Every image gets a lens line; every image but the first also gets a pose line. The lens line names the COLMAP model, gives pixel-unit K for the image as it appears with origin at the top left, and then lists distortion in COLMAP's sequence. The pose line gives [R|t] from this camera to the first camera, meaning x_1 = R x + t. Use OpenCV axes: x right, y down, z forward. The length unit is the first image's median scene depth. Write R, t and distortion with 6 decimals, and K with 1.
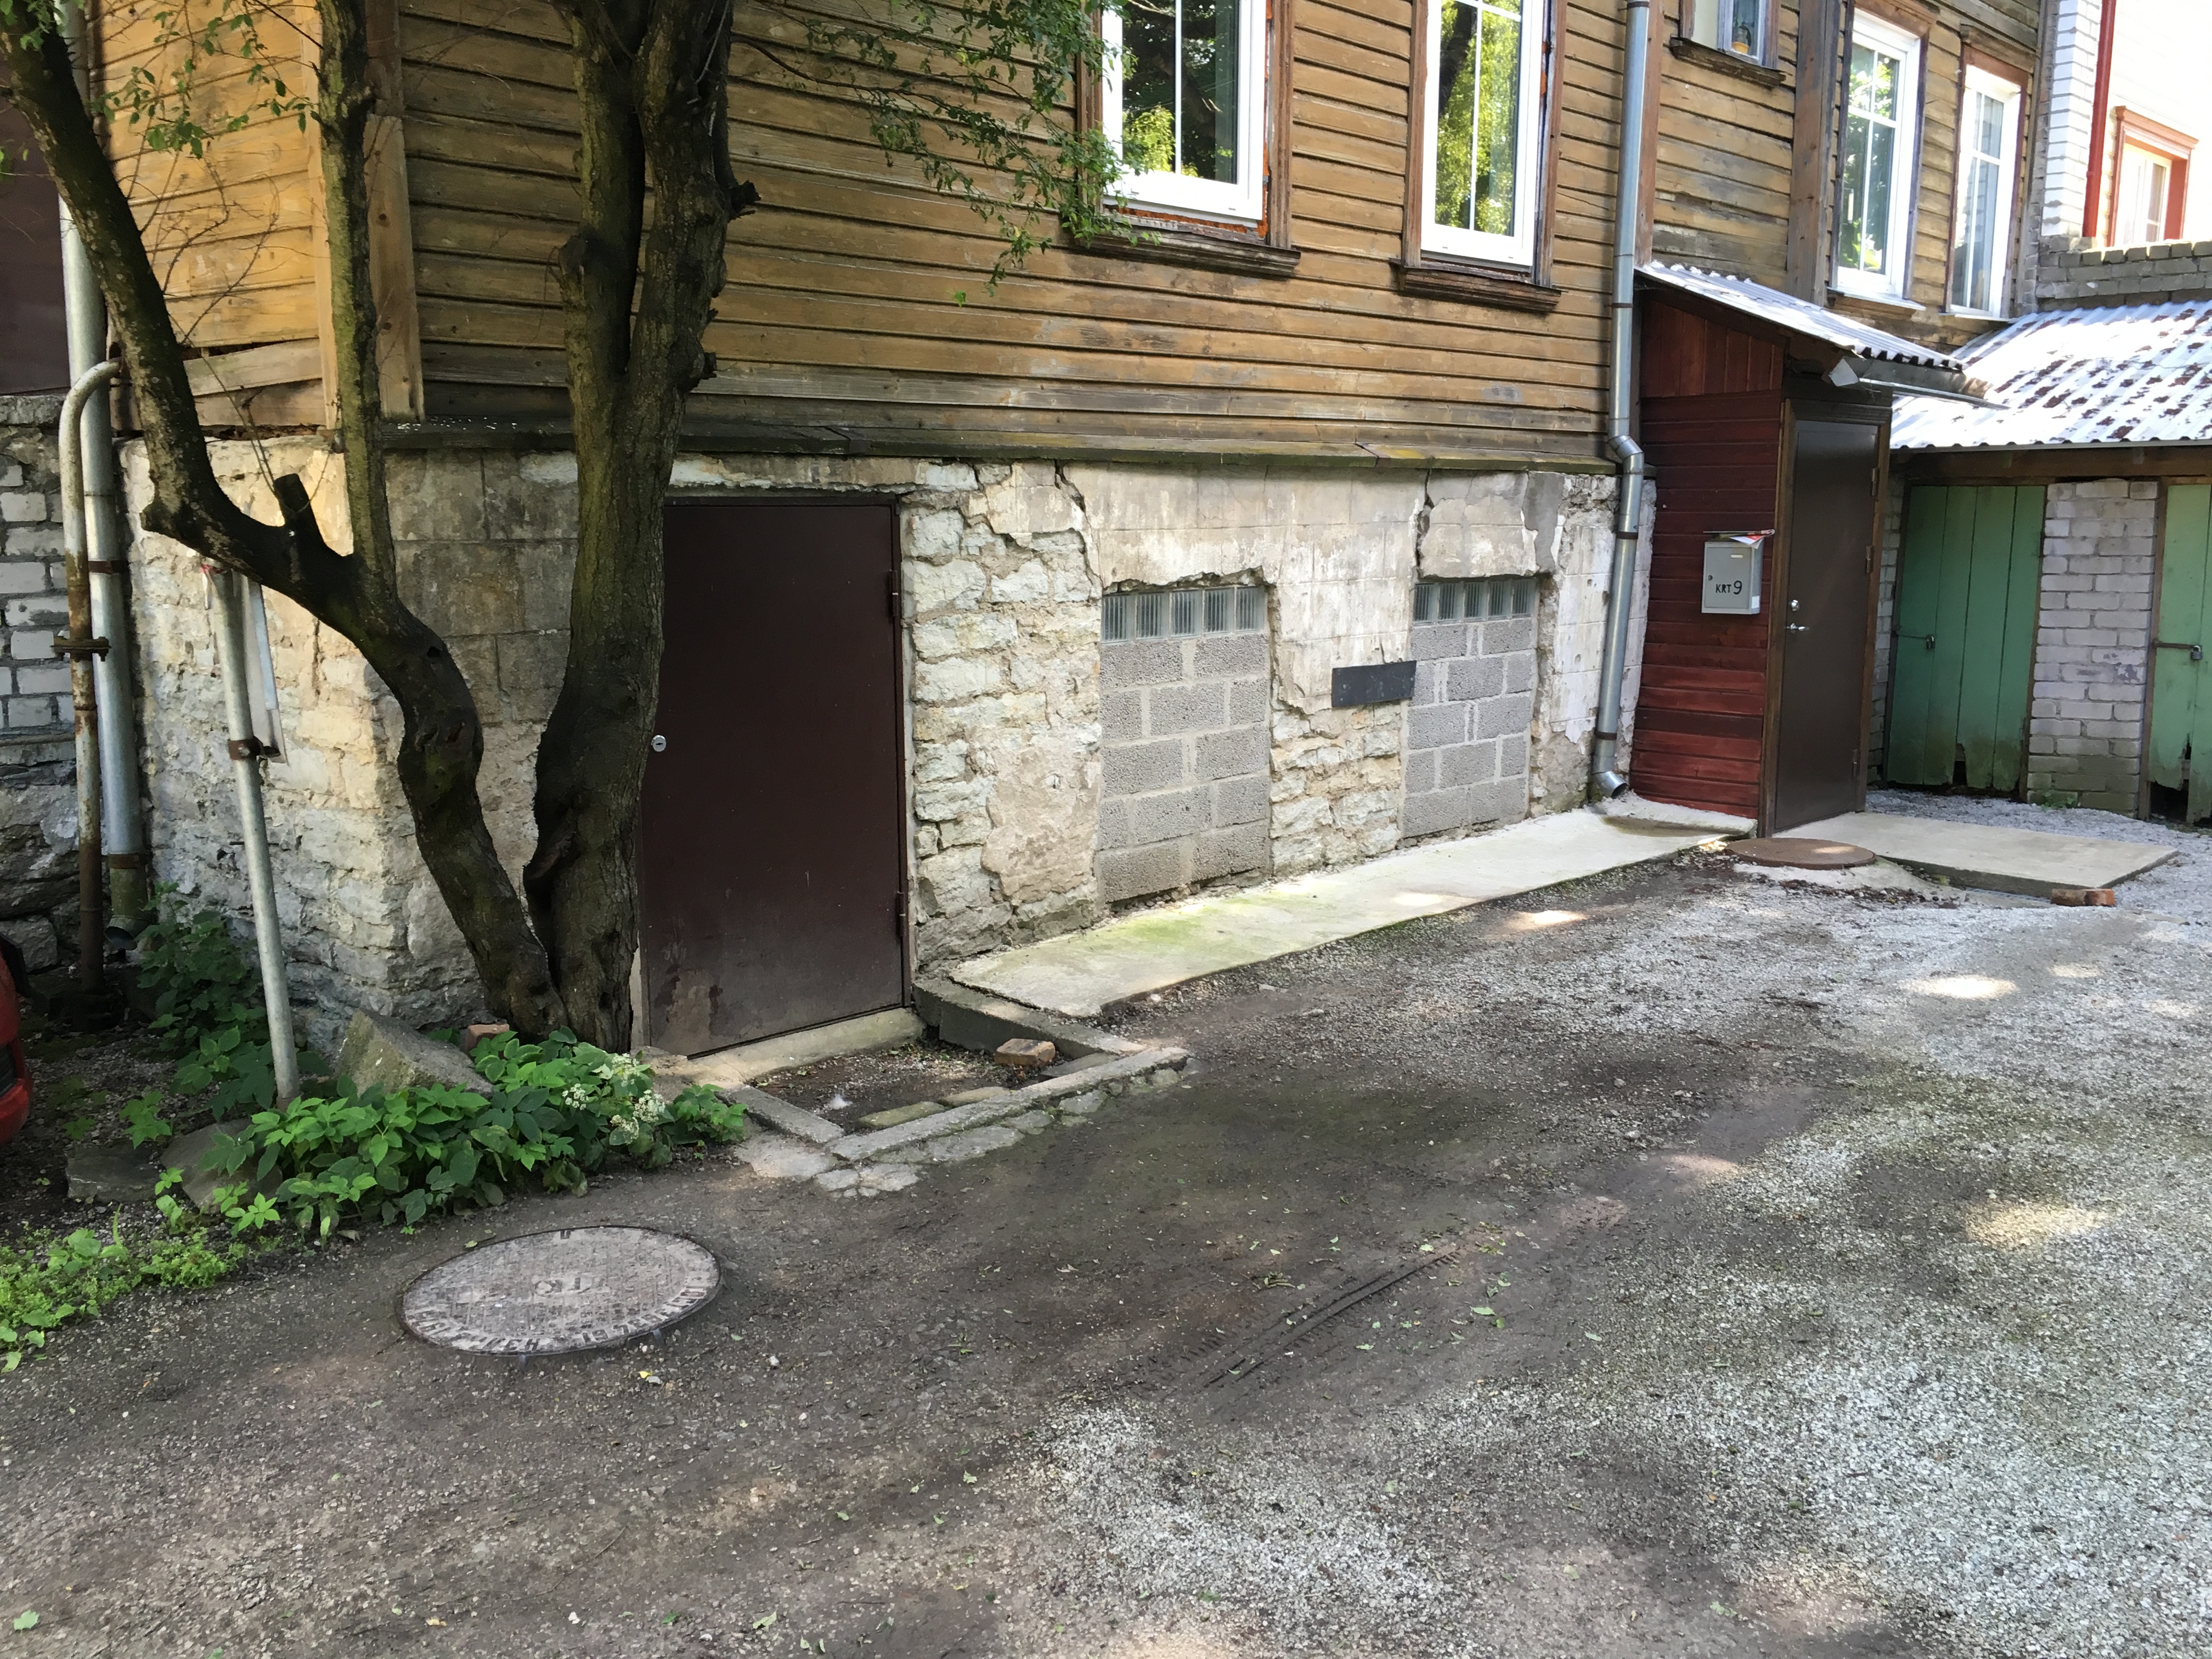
lens RADIAL K [[1896.4, 0, 1106.0], [0, 1896.4, 829.5], [0, 0, 1]] dist [0.083785, -0.115793]
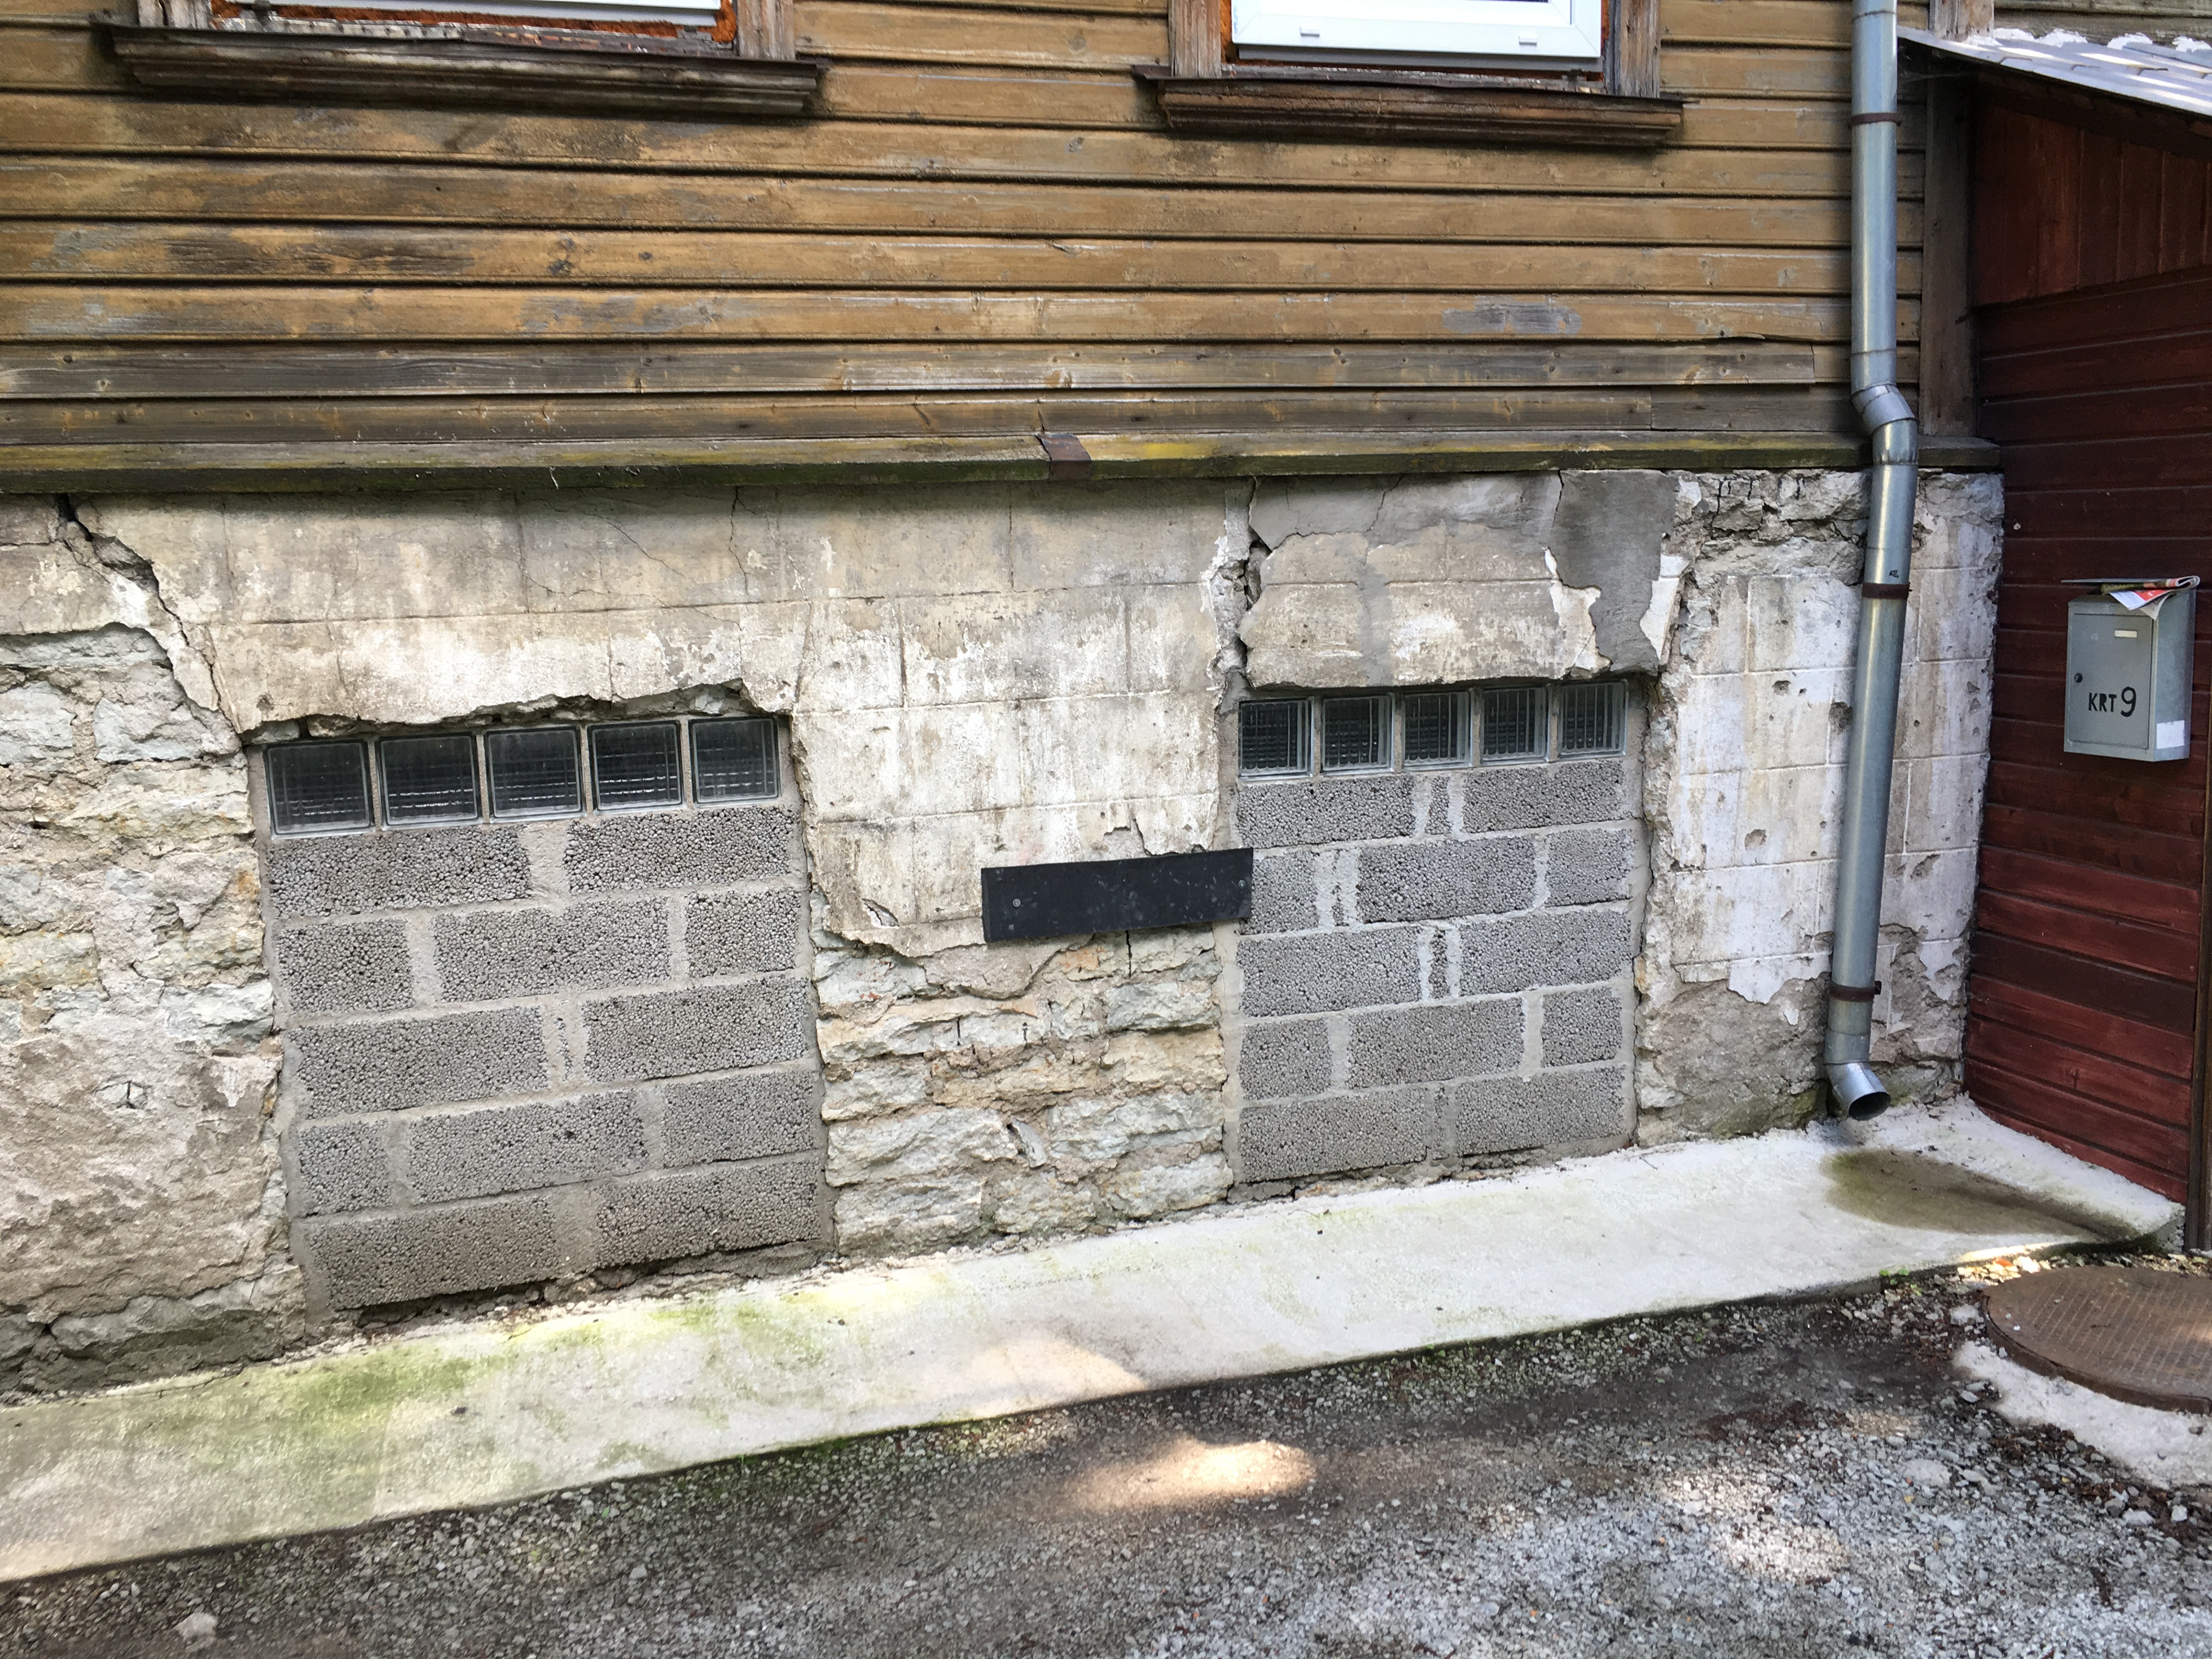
lens RADIAL K [[1896.4, 0, 1106.0], [0, 1896.4, 829.5], [0, 0, 1]] dist [0.083785, -0.115793]
pose [[0.872698, 0.047341, -0.485959, 0.385450], [-0.052980, 0.998593, 0.002136, -0.094558], [0.485377, 0.023882, 0.873979, 0.540413]]
